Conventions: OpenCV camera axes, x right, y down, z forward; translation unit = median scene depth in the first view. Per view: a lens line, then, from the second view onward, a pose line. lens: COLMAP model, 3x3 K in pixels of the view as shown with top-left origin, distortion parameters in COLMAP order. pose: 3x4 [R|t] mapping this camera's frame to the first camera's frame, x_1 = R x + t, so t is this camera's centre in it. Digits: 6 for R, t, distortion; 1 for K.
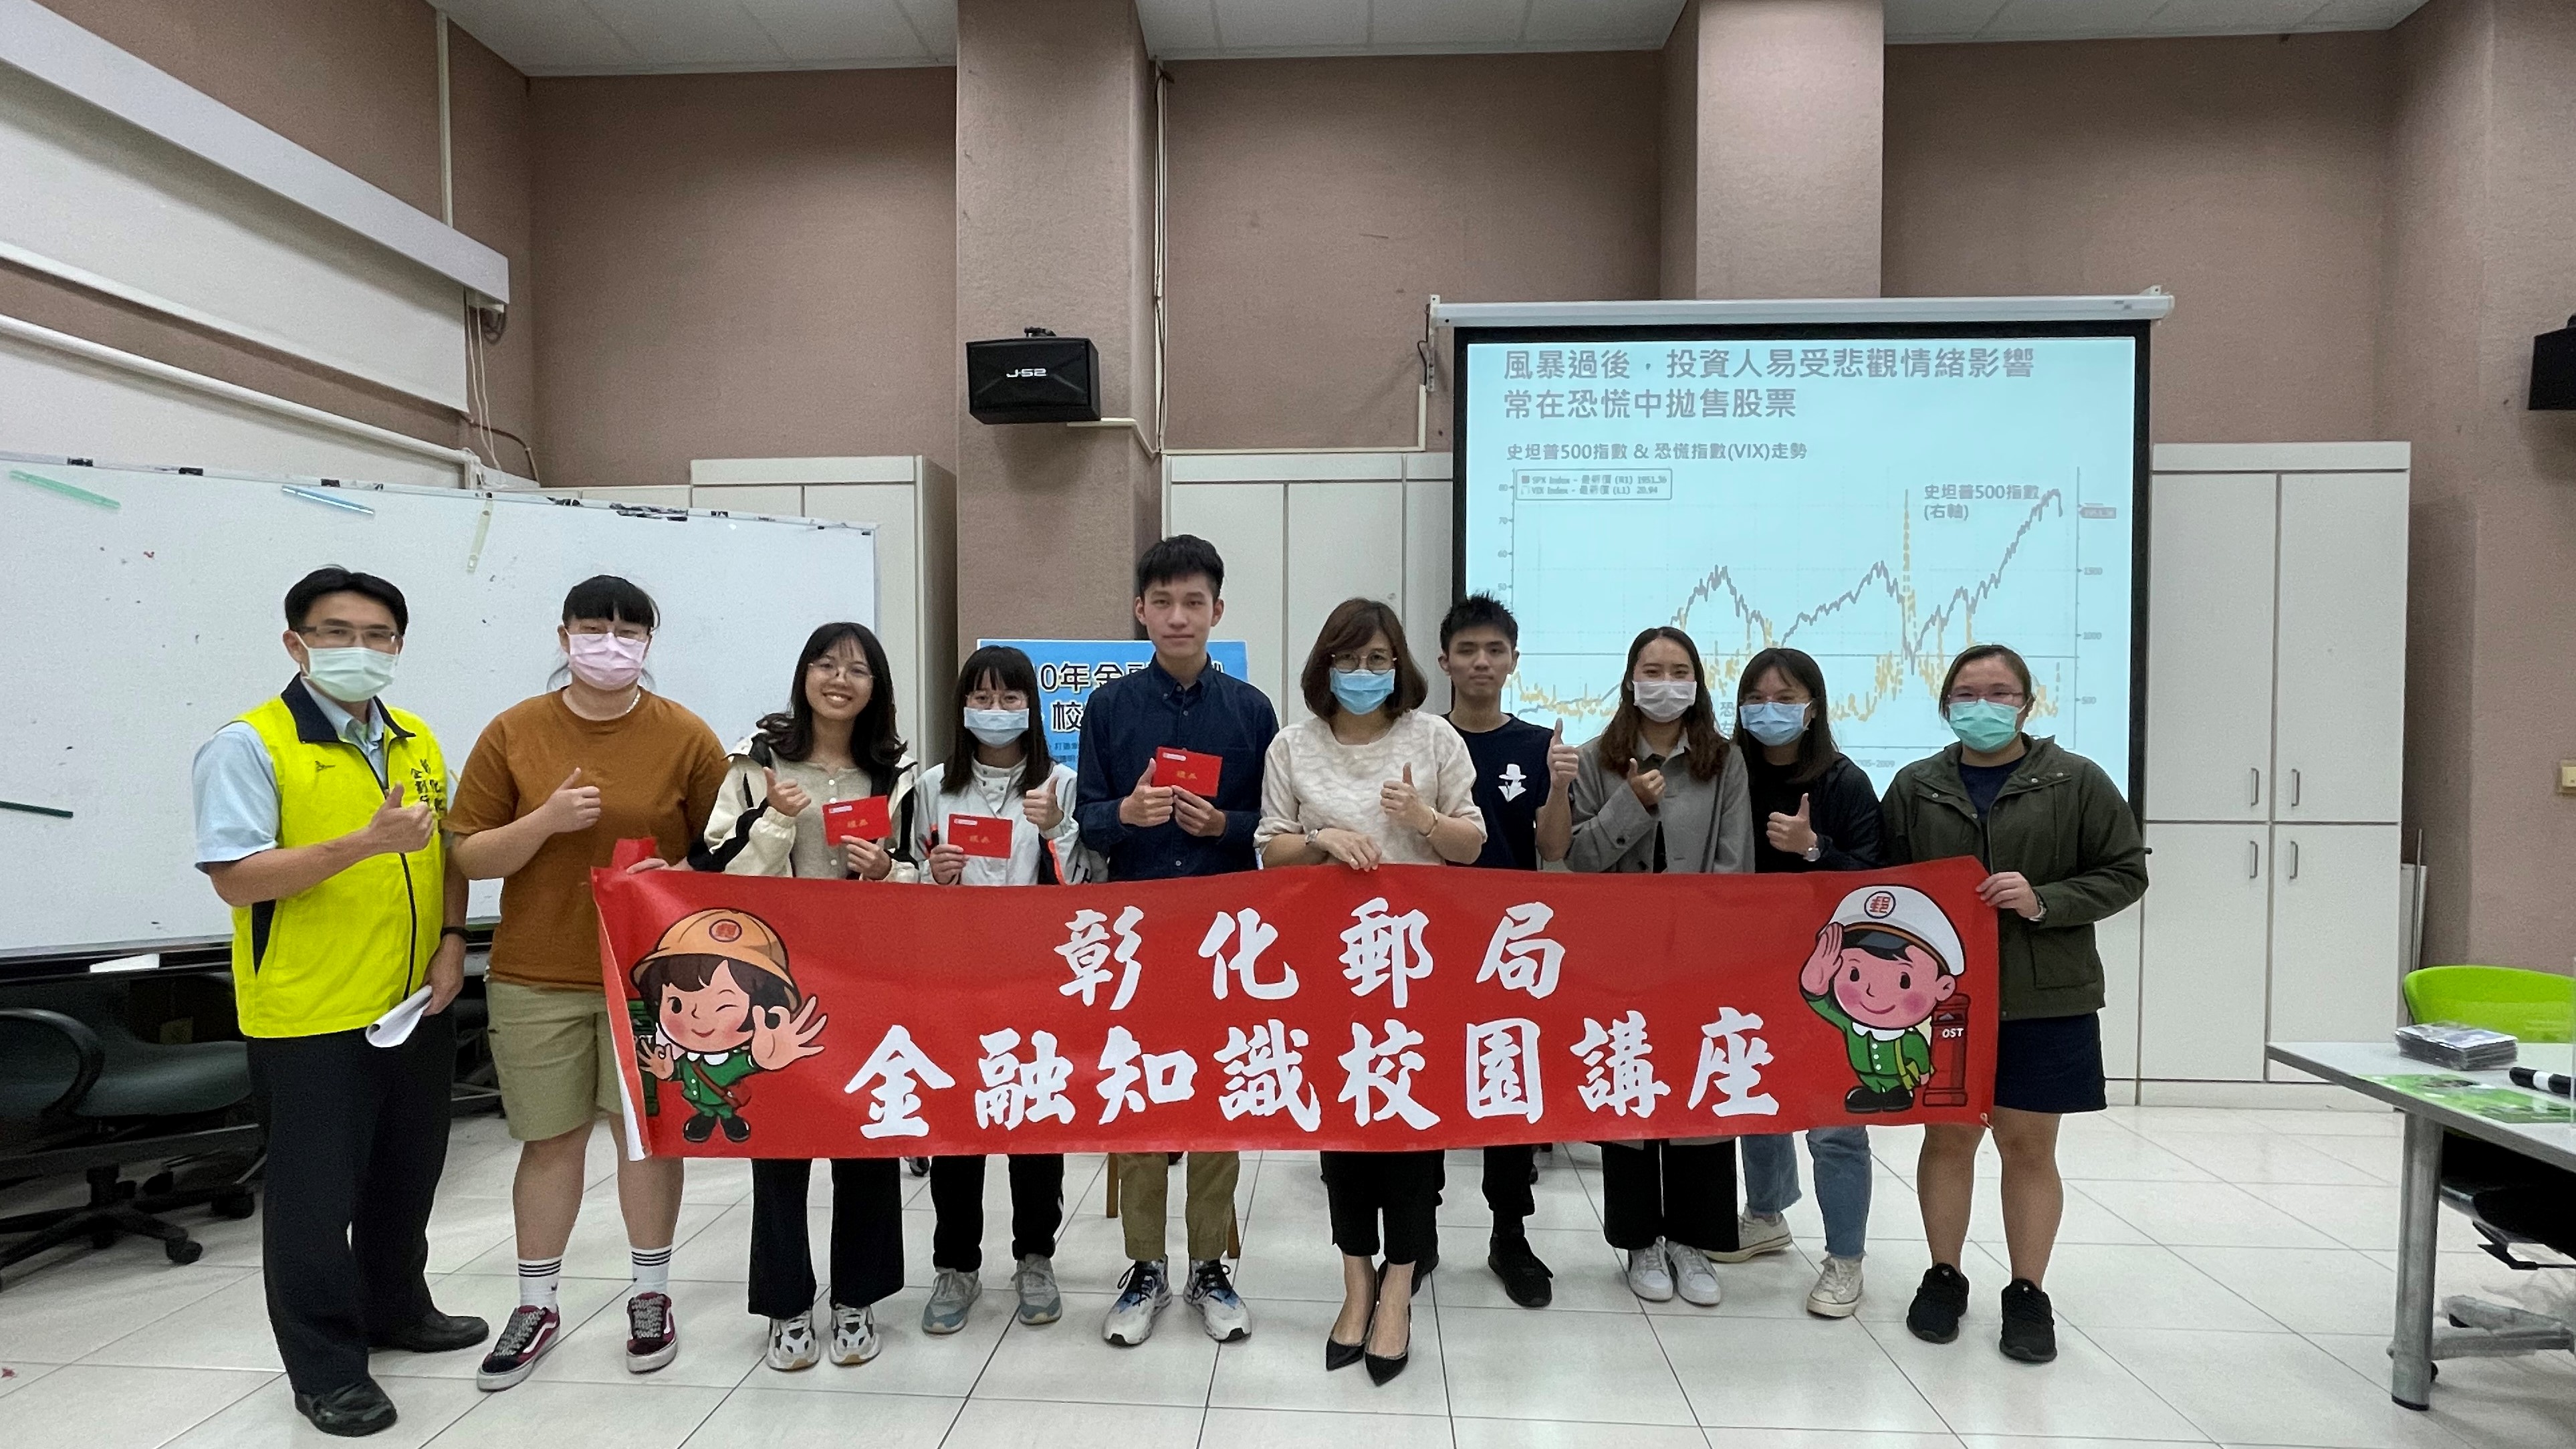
lens RADIAL K [[1292.8, 0, 1268.7], [0, 1292.8, 751.5], [0, 0, 1]] dist [0.001573, -0.005803]
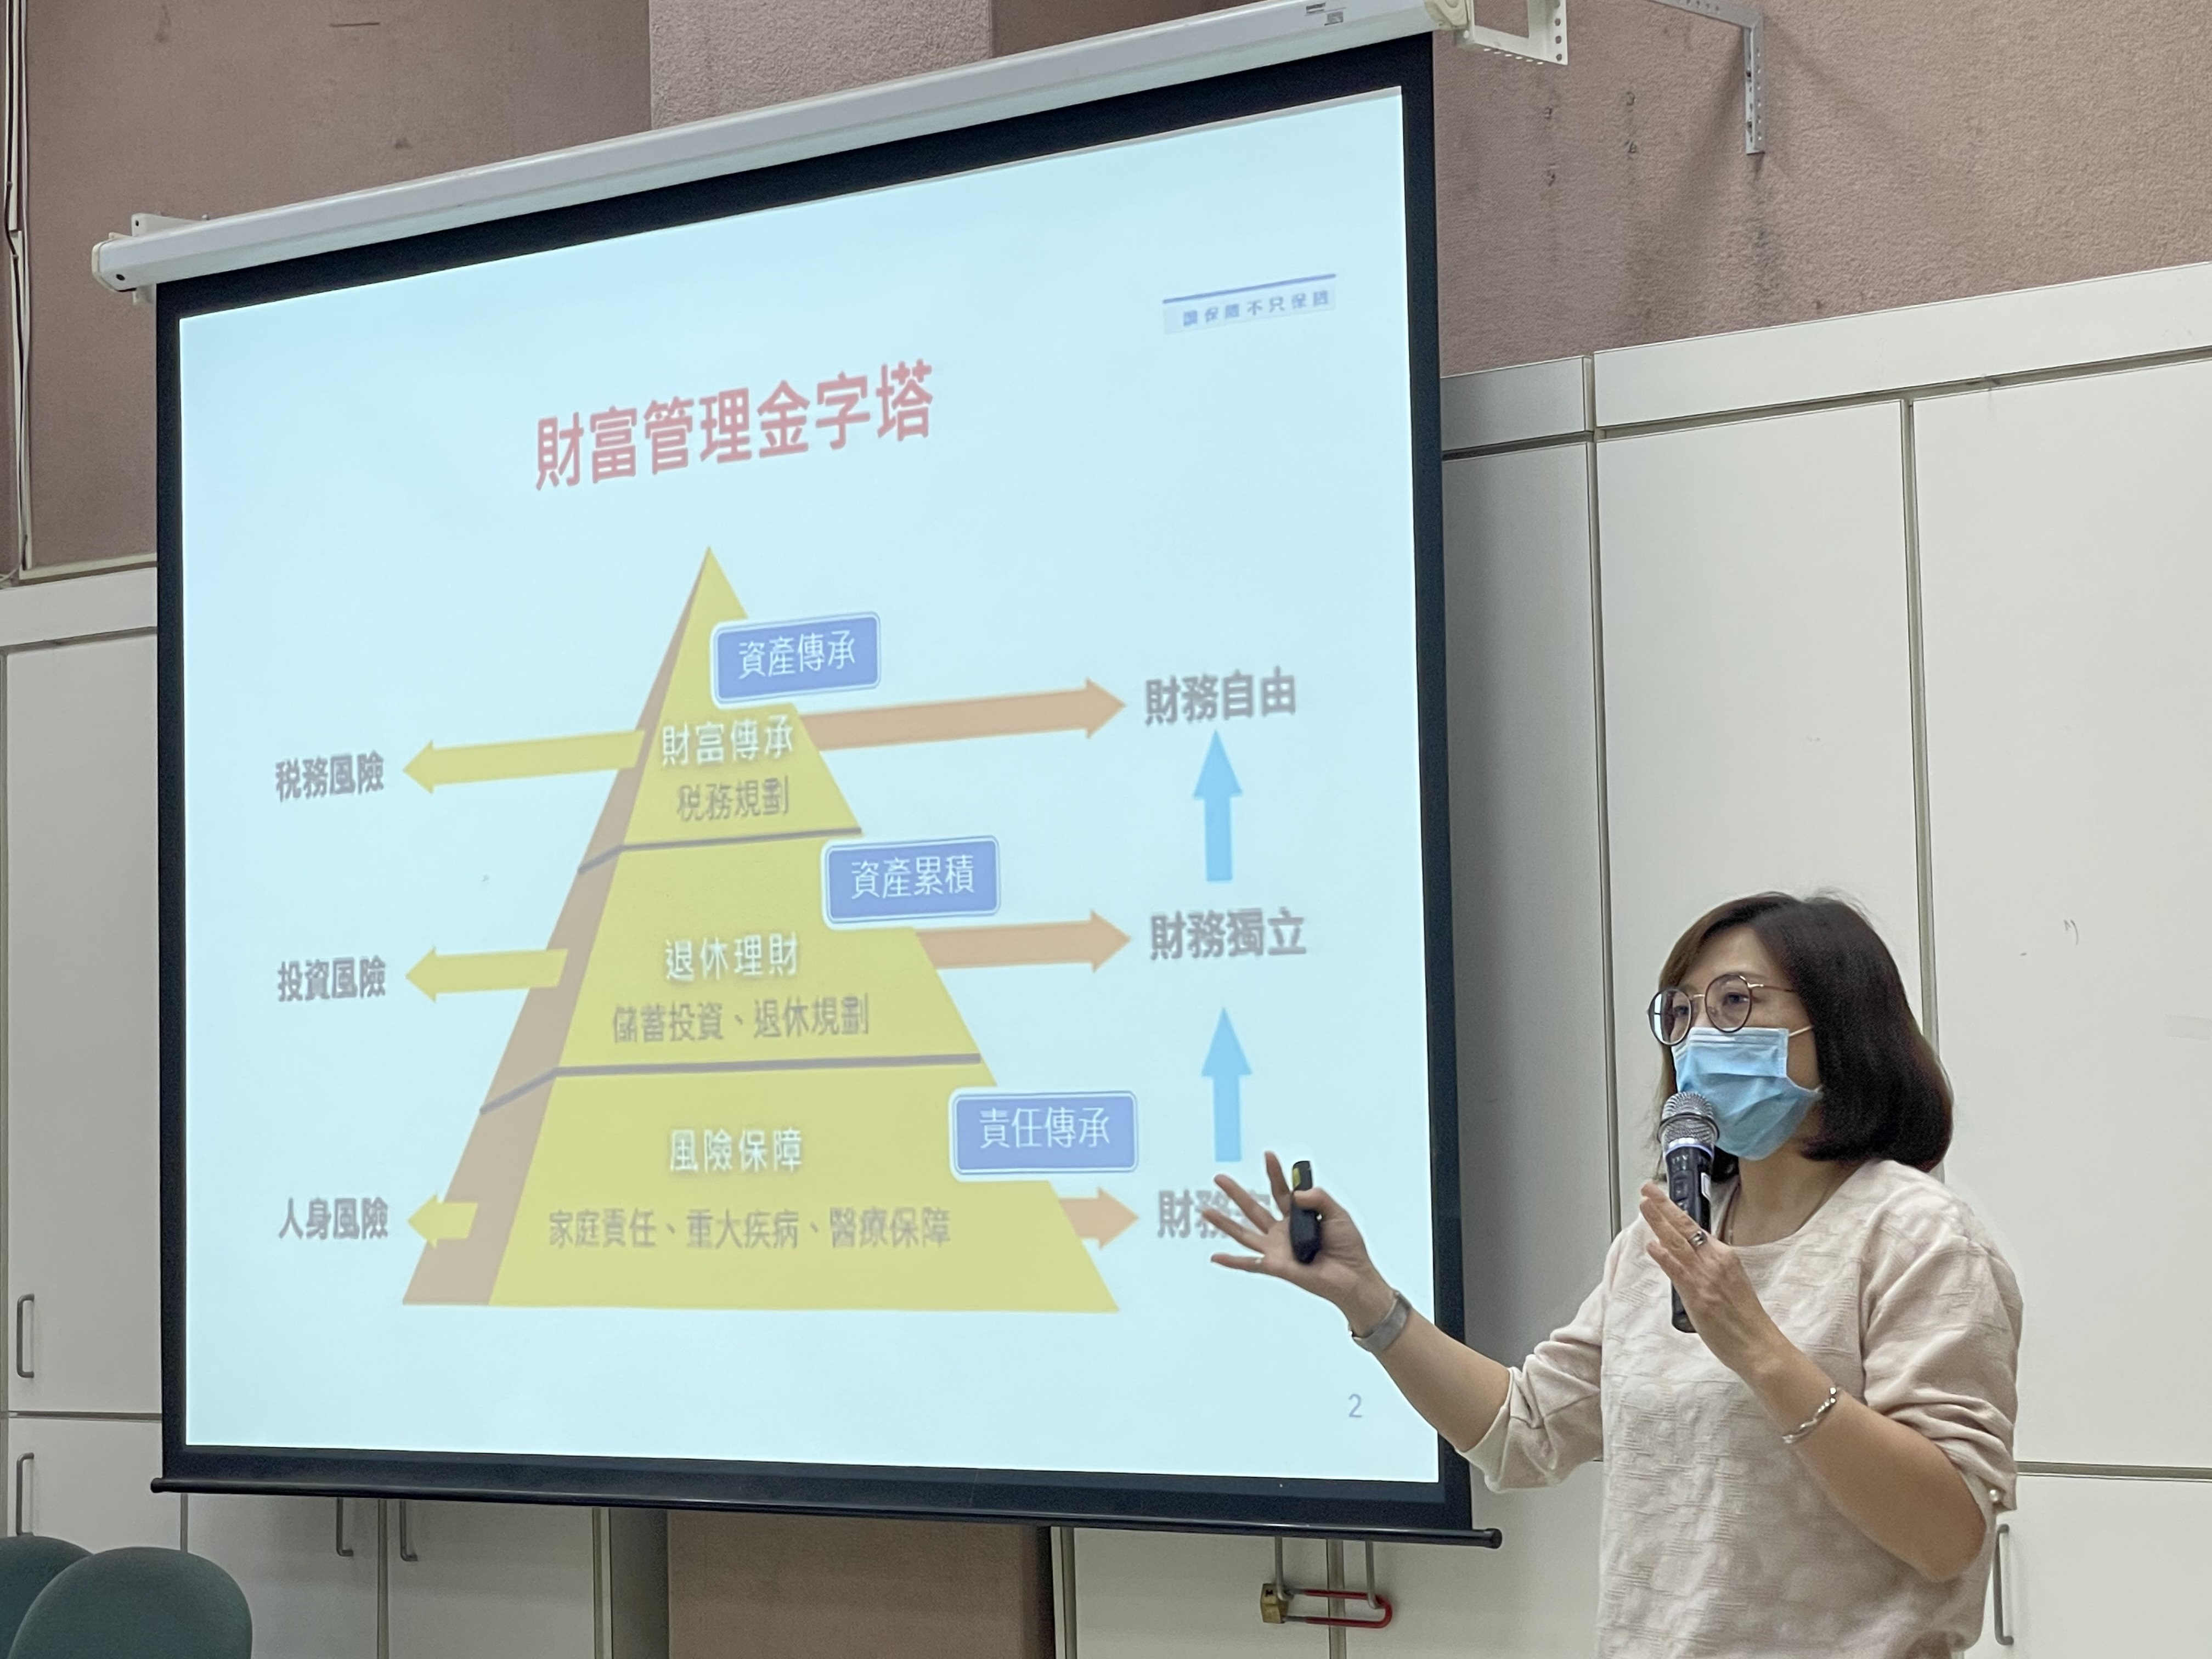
lens RADIAL K [[4449.6, 0, 1123.9], [0, 4449.6, 743.7], [0, 0, 1]] dist [0.198906, 0.000000]
pose [[0.823385, -0.070862, -0.563042, 1.267124], [0.015800, 0.994651, -0.102078, -0.013057], [0.567264, 0.075153, 0.820100, -0.050790]]
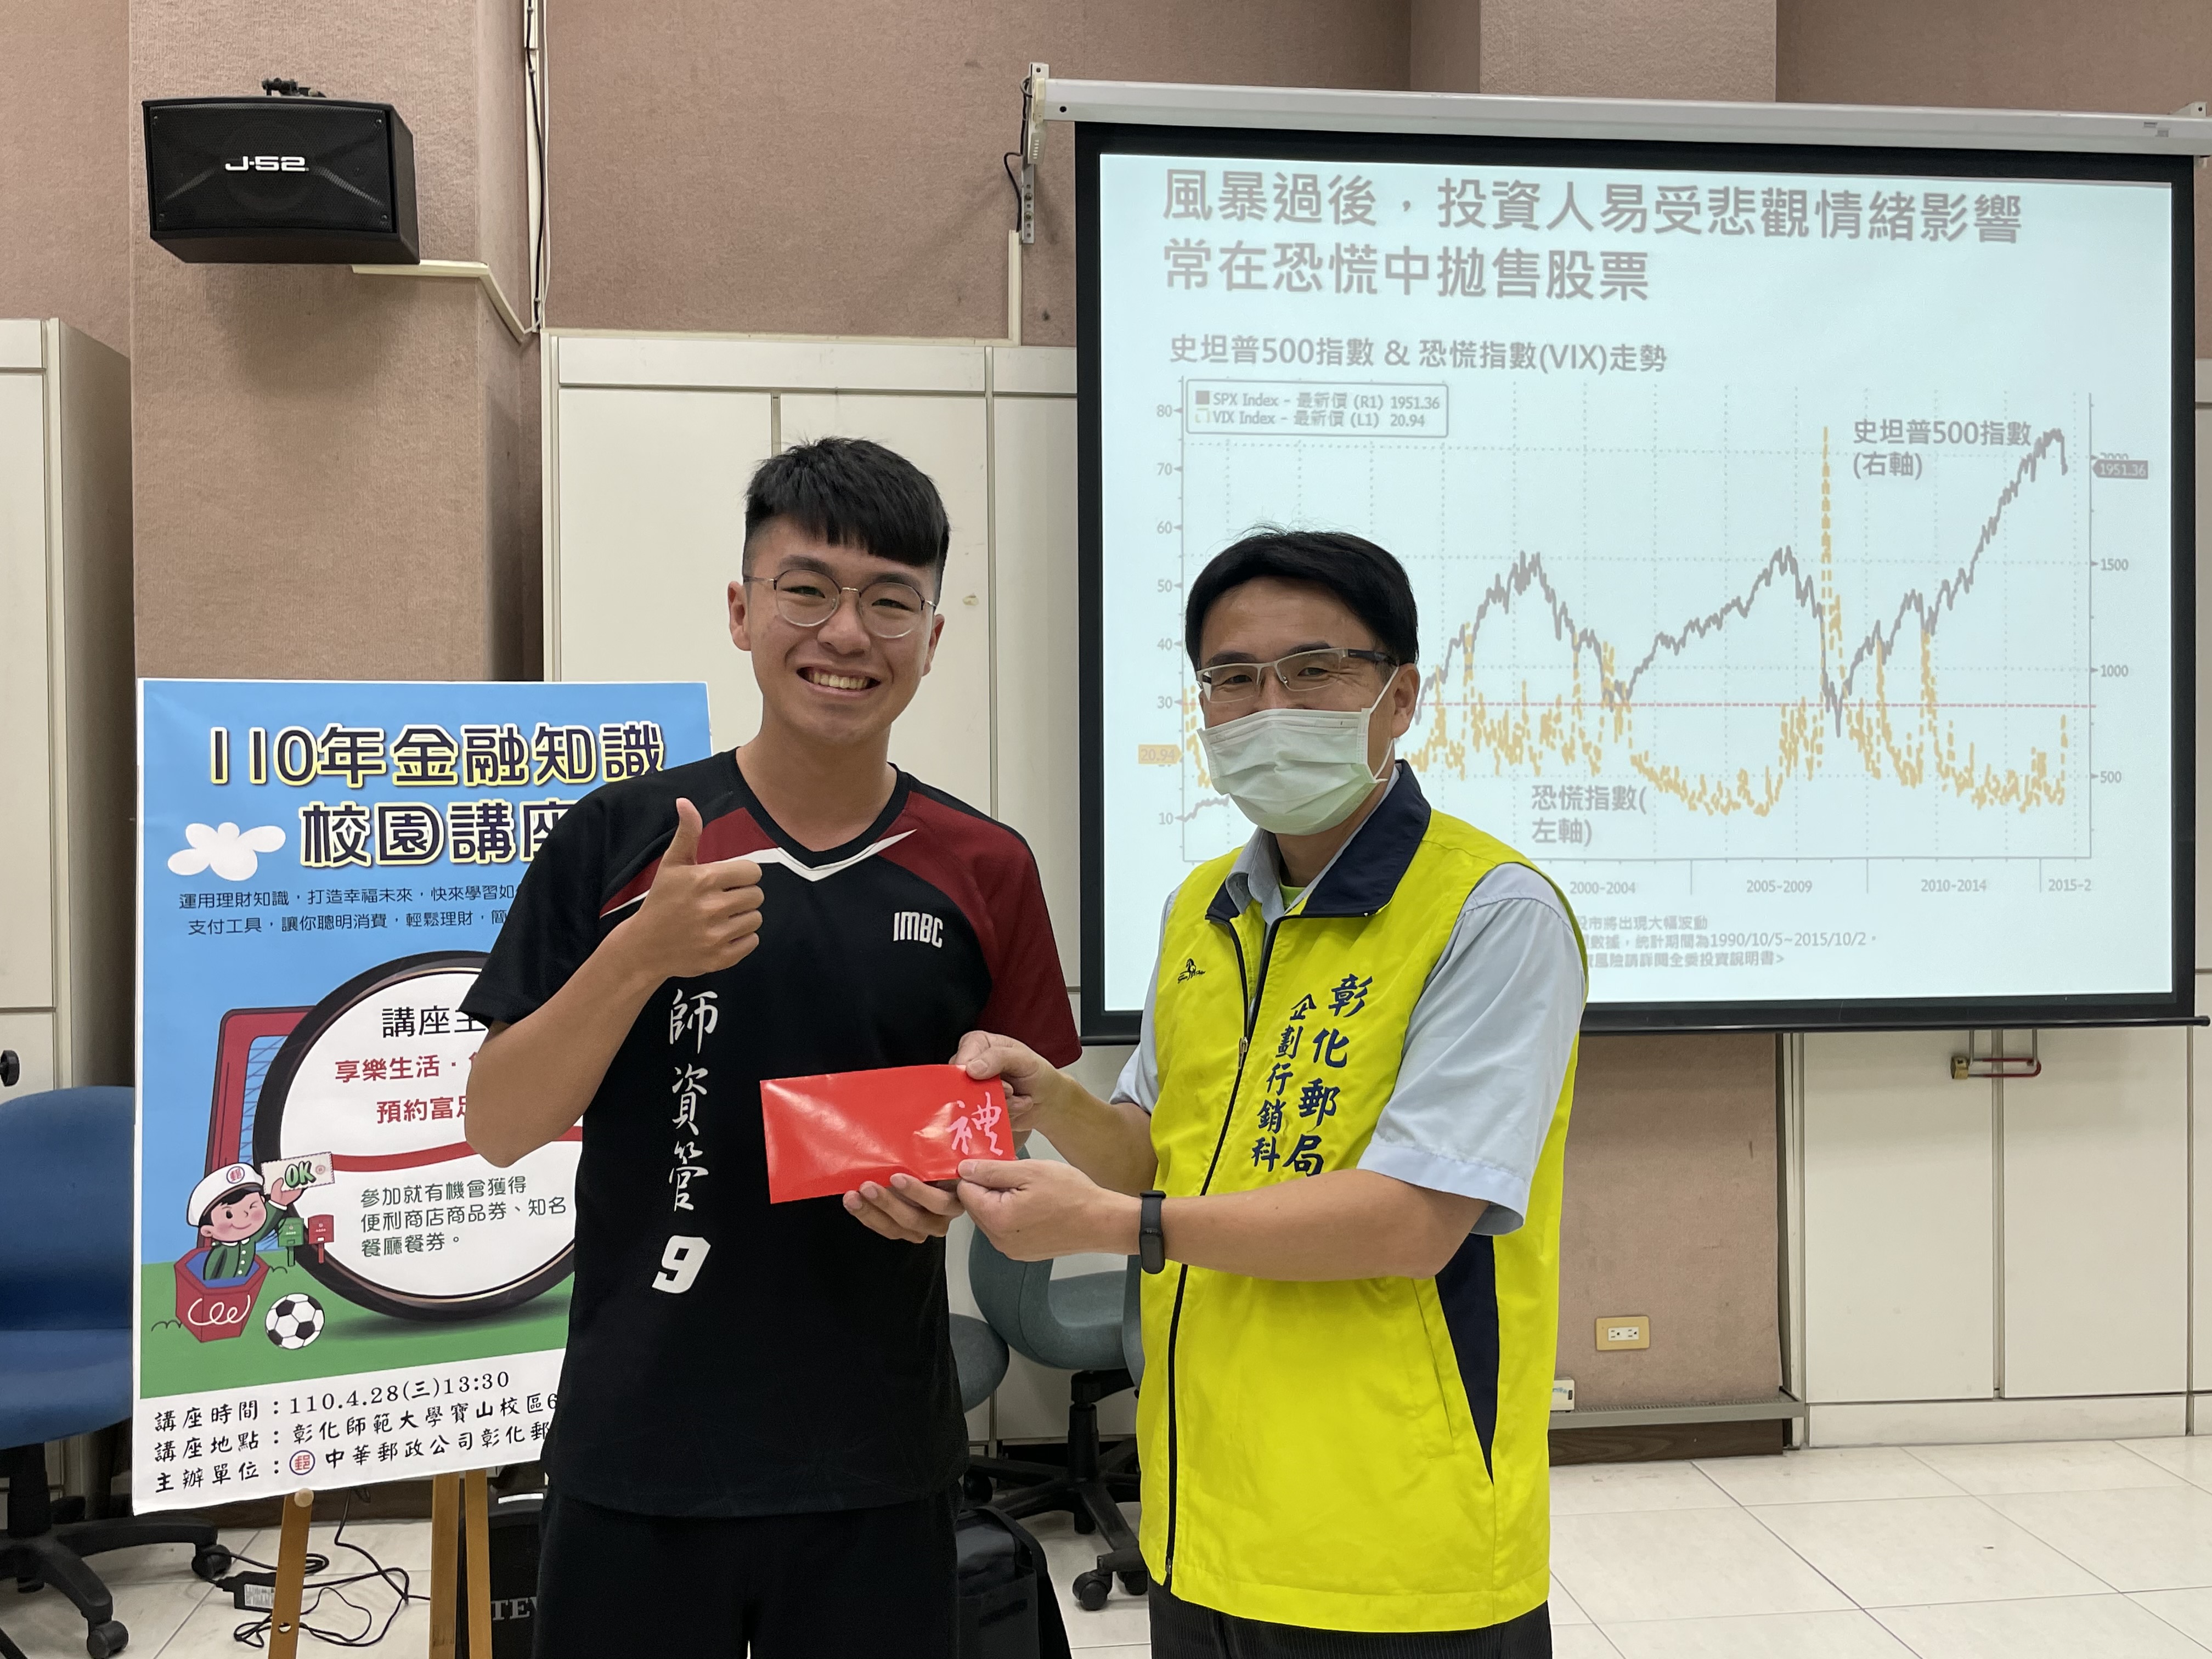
lens RADIAL K [[1955.5, 0, 1092.2], [0, 1955.5, 818.4], [0, 0, 1]] dist [0.086706, -0.096382]
pose [[0.984833, -0.011641, 0.173115, -0.001387], [0.013389, 0.999870, -0.008932, -0.017631], [-0.172989, 0.011115, 0.984861, 0.157410]]
